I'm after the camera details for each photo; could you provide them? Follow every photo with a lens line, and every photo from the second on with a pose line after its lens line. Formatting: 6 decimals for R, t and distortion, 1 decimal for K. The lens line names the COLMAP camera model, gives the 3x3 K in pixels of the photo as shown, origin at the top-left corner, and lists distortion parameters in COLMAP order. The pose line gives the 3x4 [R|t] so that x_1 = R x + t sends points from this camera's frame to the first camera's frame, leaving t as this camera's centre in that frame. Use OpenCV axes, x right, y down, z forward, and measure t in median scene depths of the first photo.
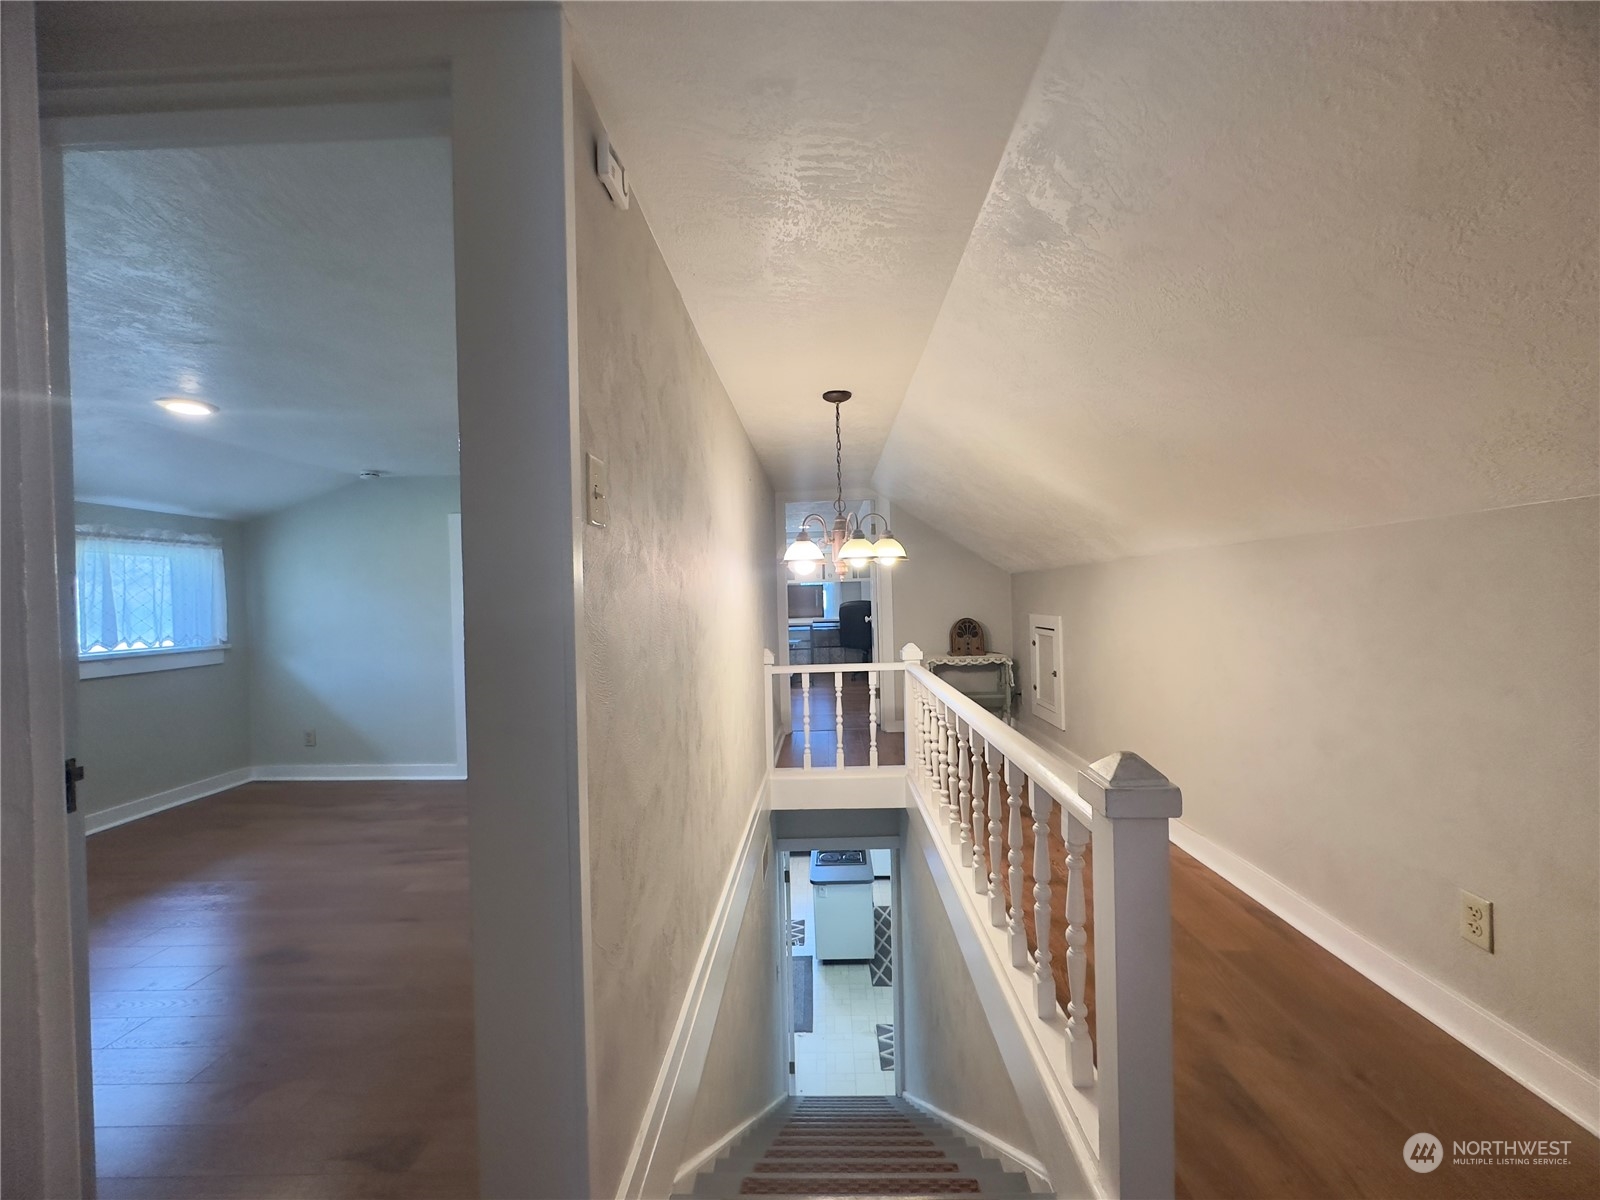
lens RADIAL K [[637.2, 0, 806.0], [0, 637.2, 611.8], [0, 0, 1]] dist [-0.001149, 0.000195]
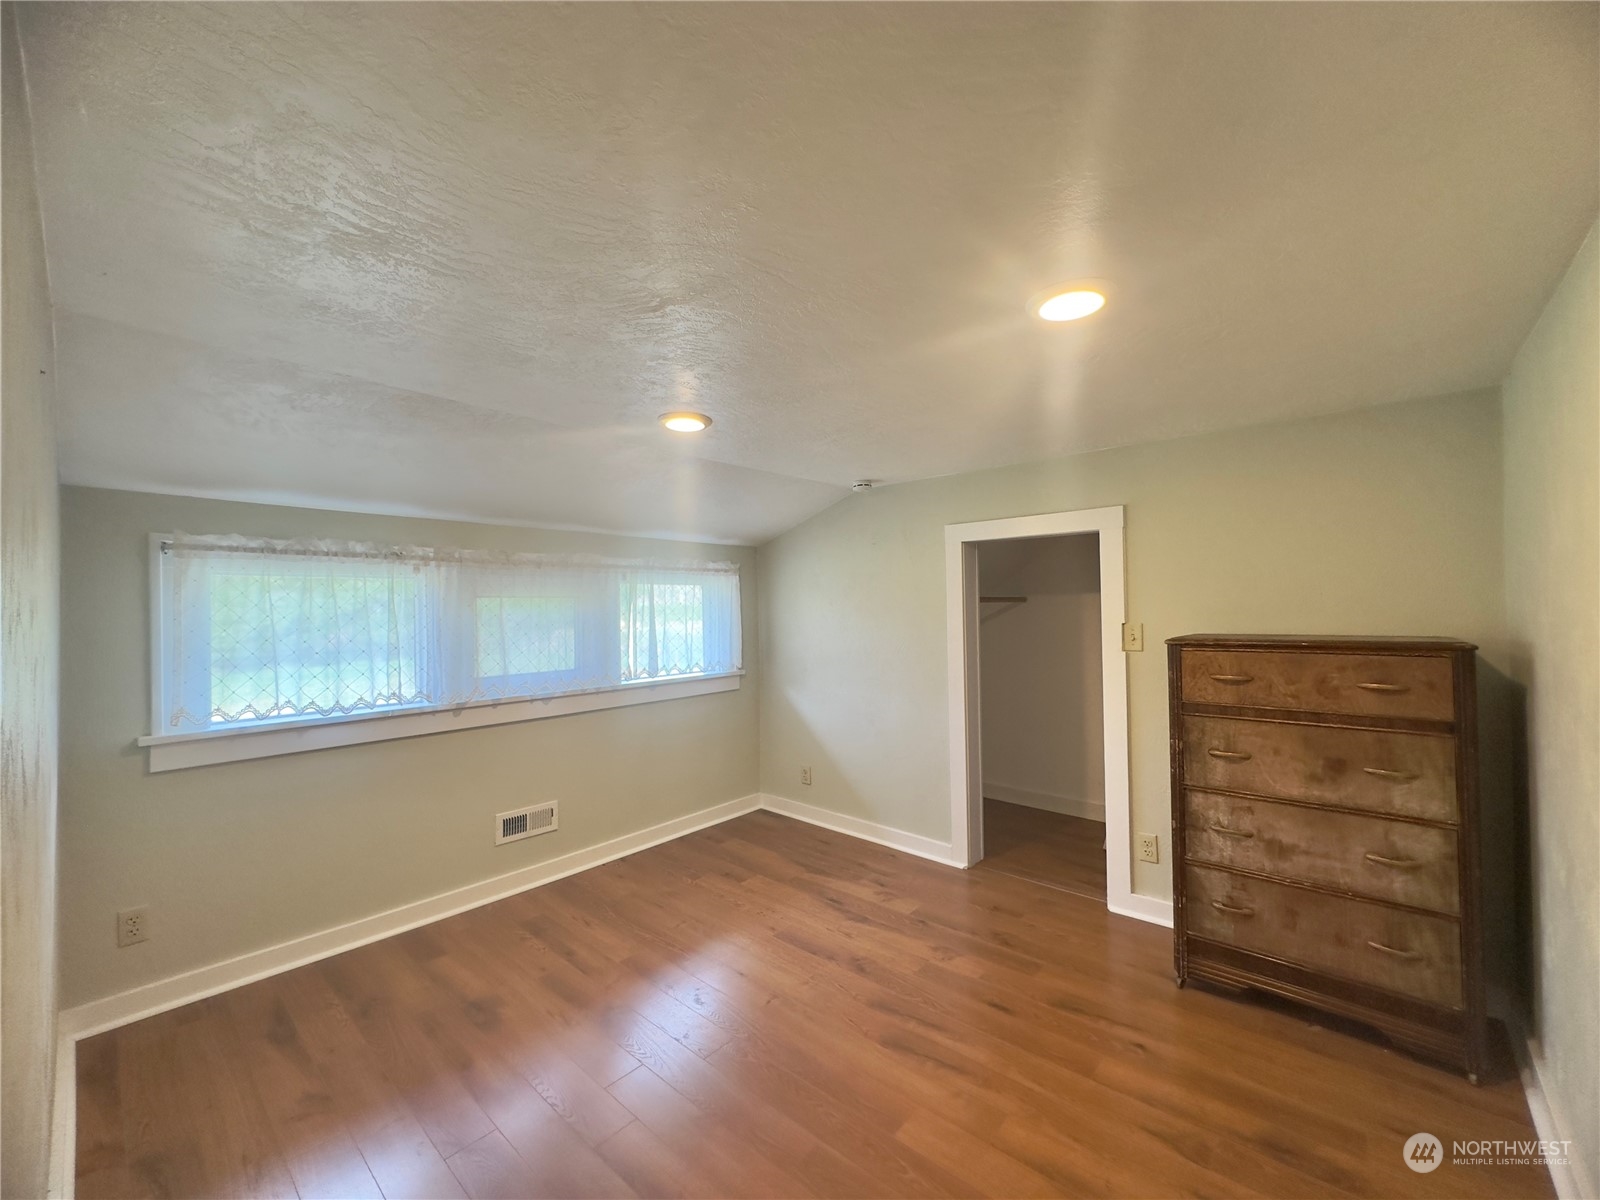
lens RADIAL K [[637.2, 0, 799.5], [0, 637.2, 608.4], [0, 0, 1]] dist [-0.001149, 0.000195]
pose [[0.762376, 0.000221, -0.647134, -0.207284], [-0.009271, 0.999901, -0.010581, -0.039053], [0.647067, 0.014067, 0.762303, 0.314683]]
